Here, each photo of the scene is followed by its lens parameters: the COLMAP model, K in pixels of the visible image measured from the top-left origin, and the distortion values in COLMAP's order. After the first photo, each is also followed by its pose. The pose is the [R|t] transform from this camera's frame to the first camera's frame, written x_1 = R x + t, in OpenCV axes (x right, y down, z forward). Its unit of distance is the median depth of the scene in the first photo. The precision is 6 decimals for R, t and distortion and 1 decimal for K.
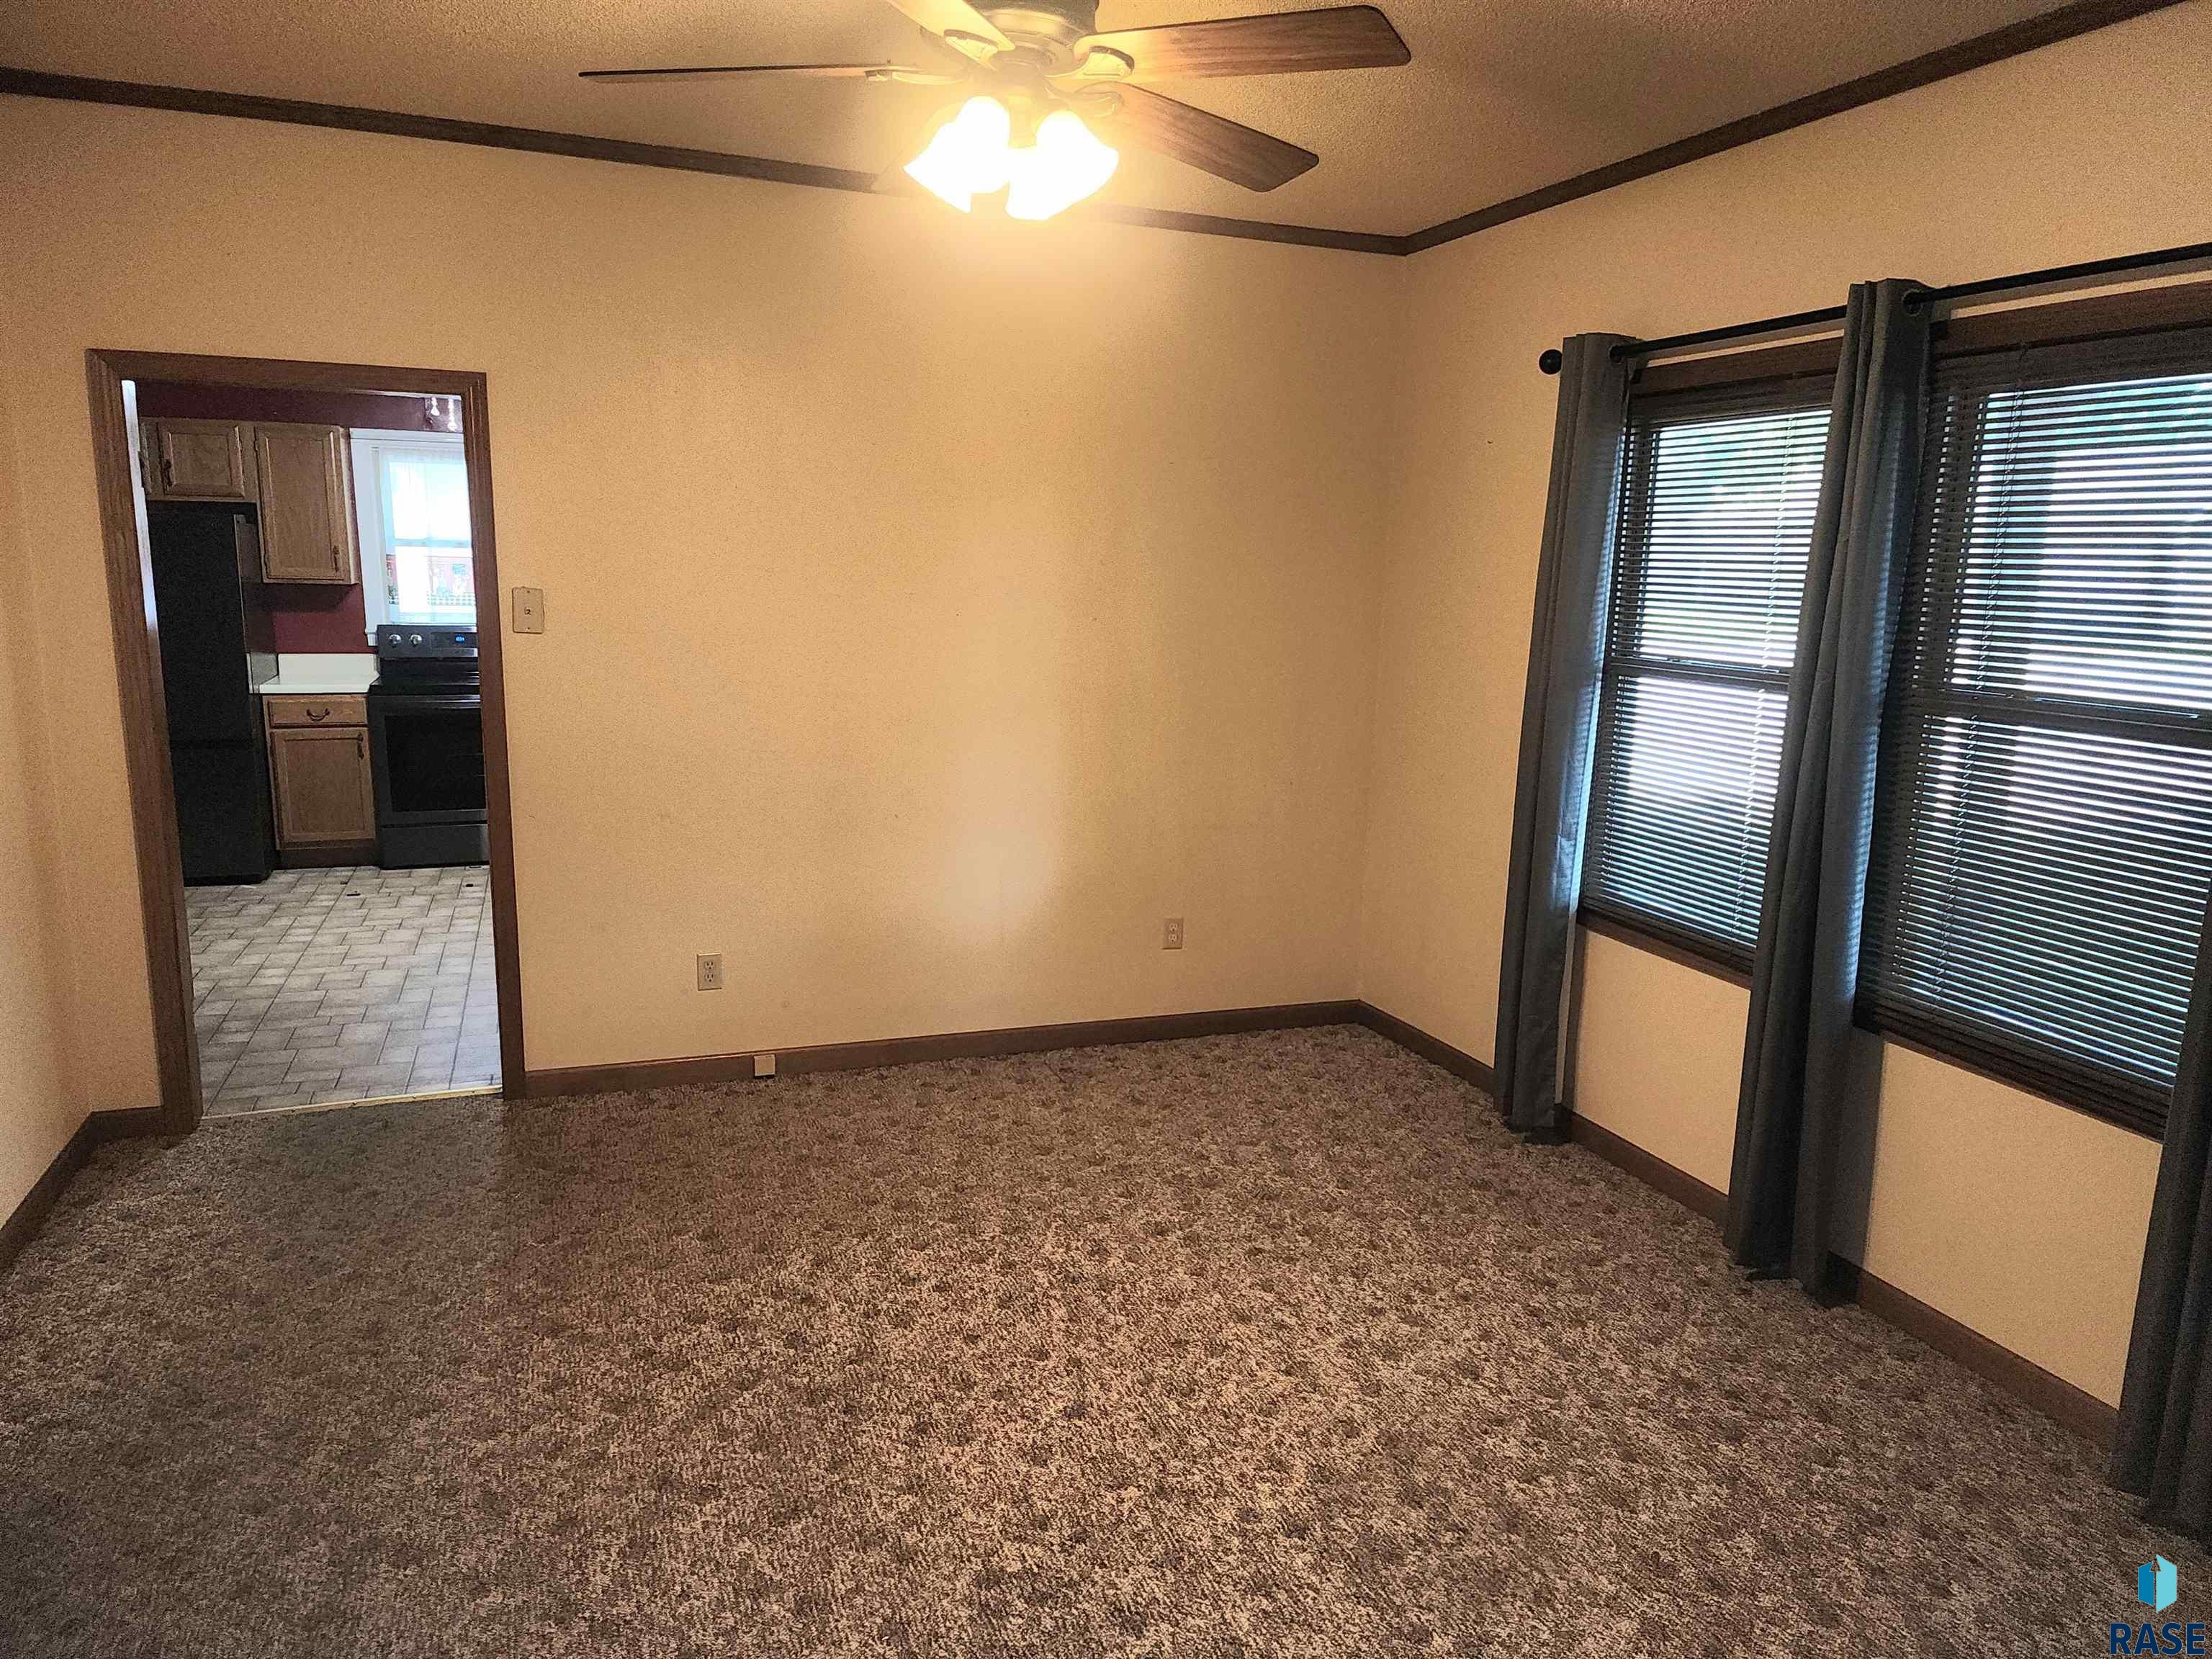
lens RADIAL K [[1477.4, 0, 1101.0], [0, 1477.4, 839.0], [0, 0, 1]] dist [0.085284, -0.080056]
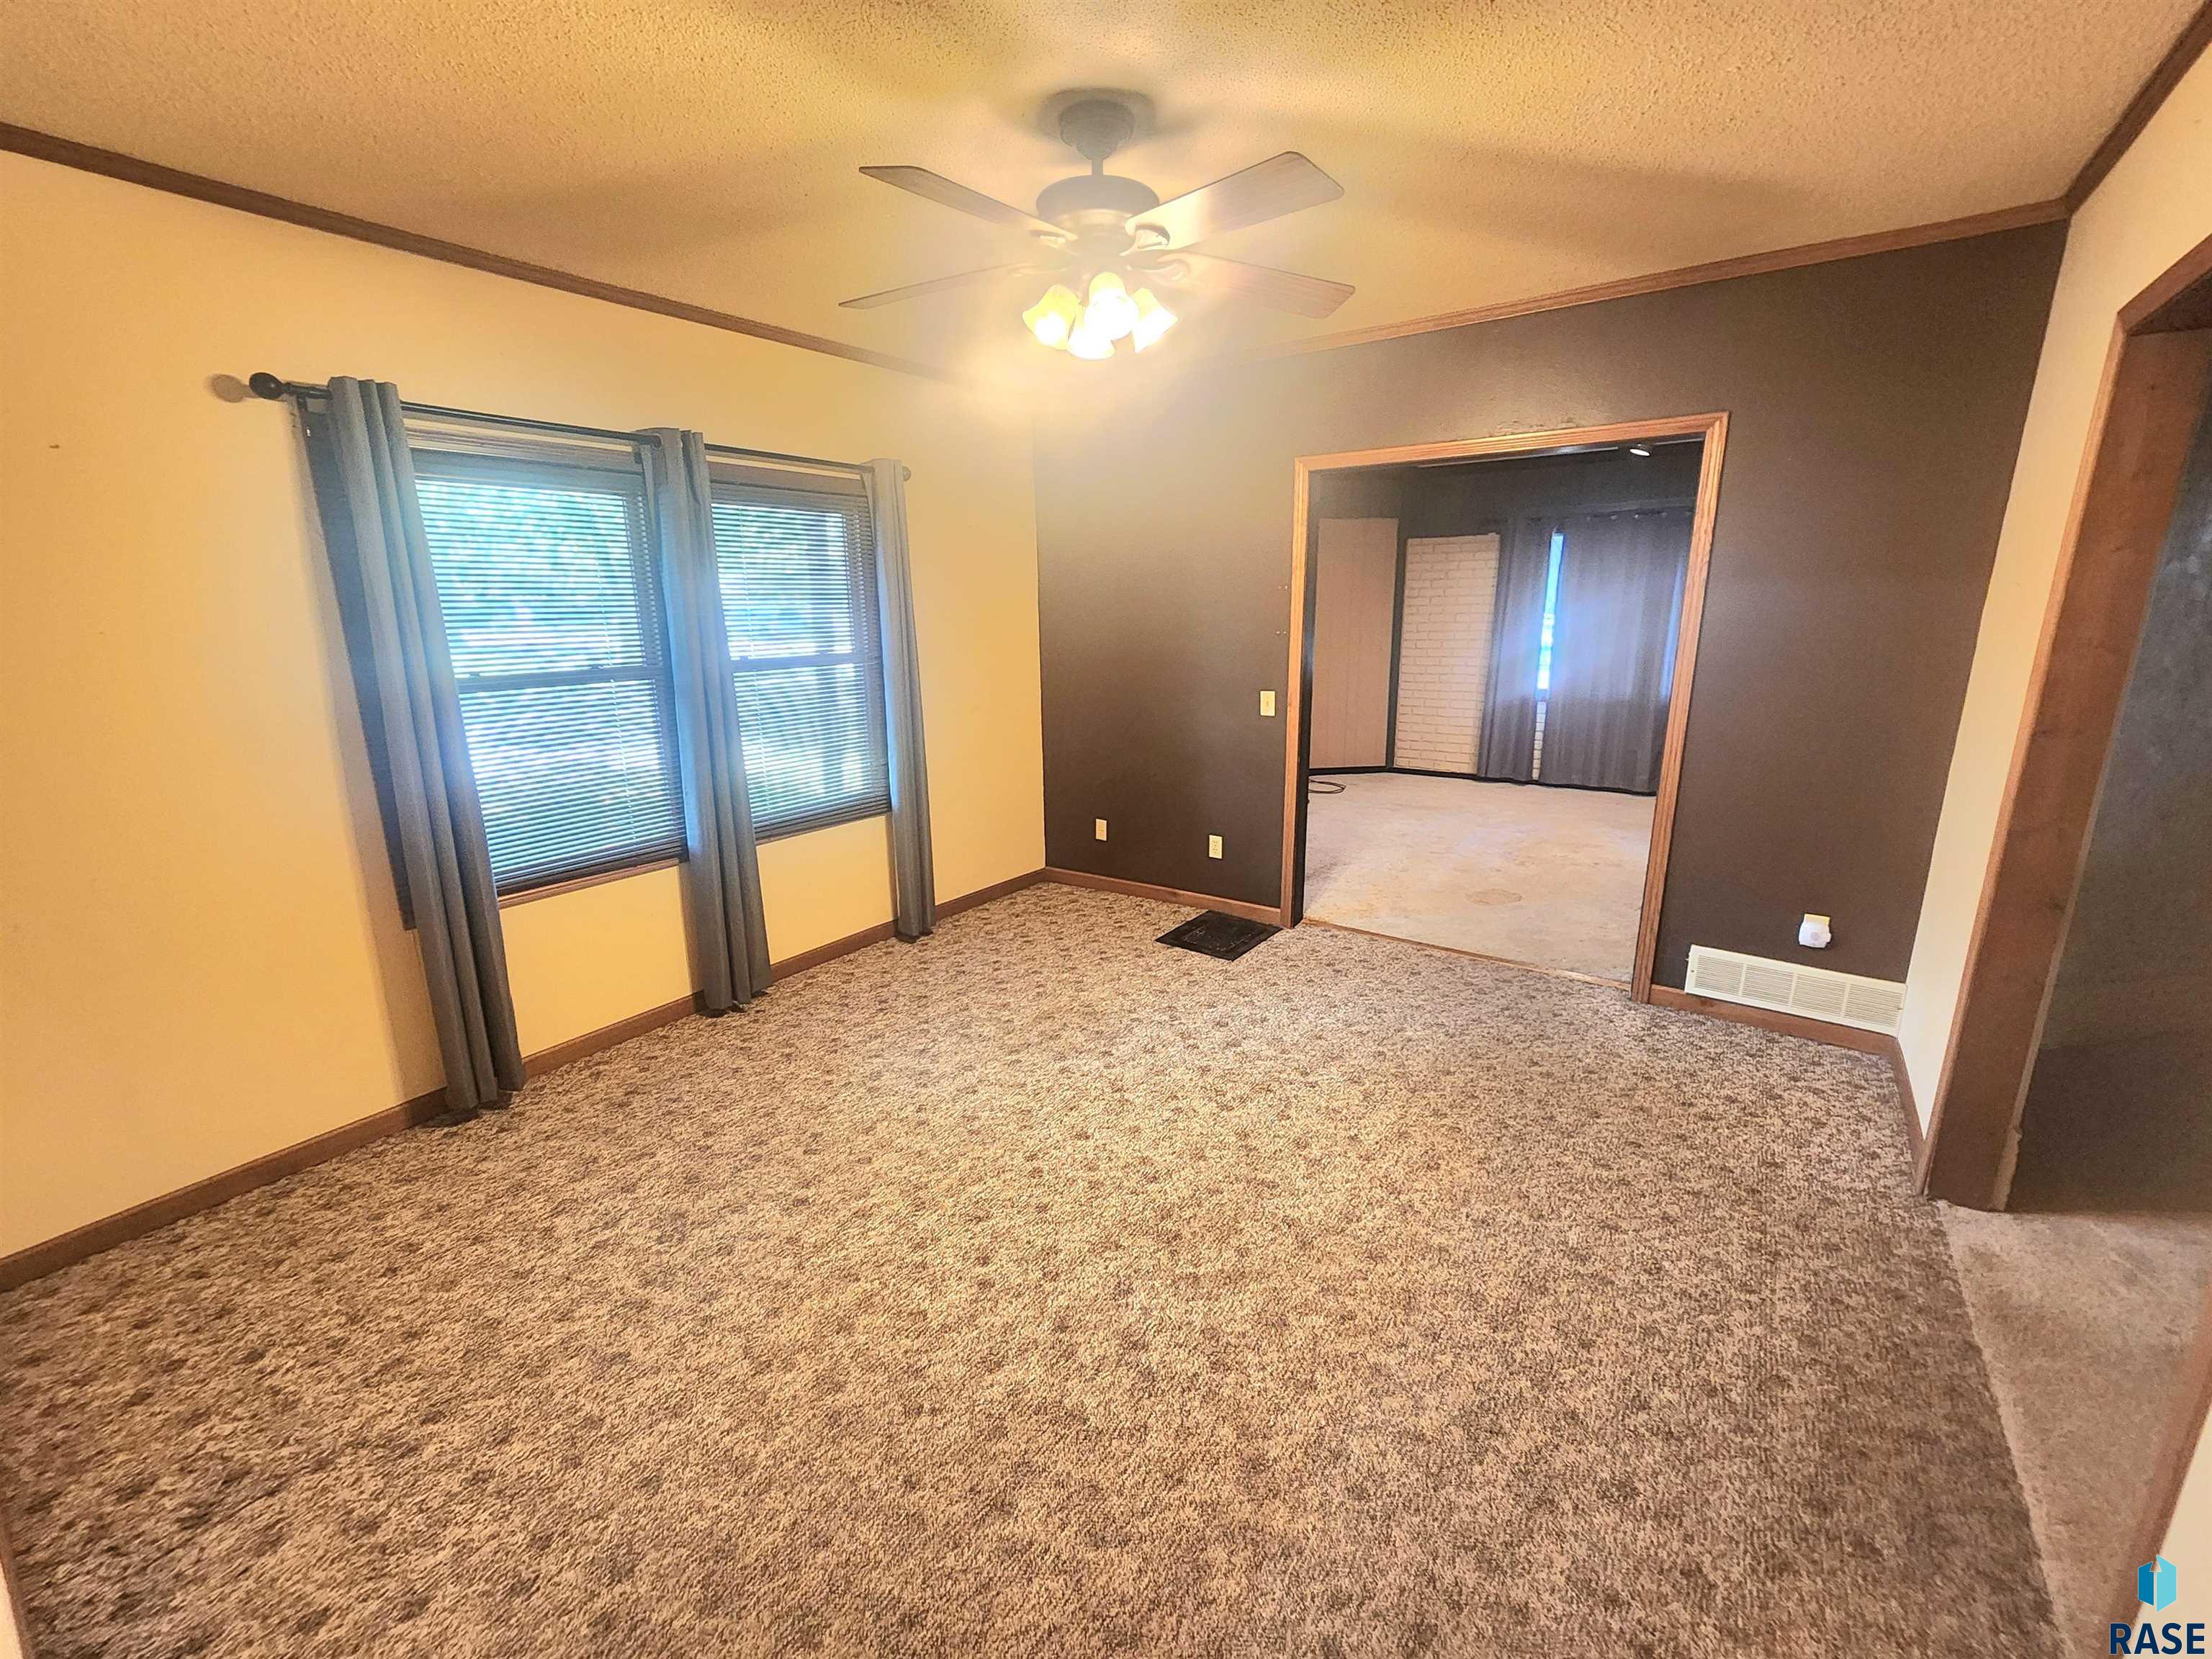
lens RADIAL K [[914.3, 0, 1115.2], [0, 914.3, 809.6], [0, 0, 1]] dist [0.002051, 0.000200]
pose [[-0.561898, -0.203352, 0.801822, -0.663379], [0.155342, 0.926128, 0.343738, -0.239038], [-0.812489, 0.317703, -0.488801, 1.184456]]
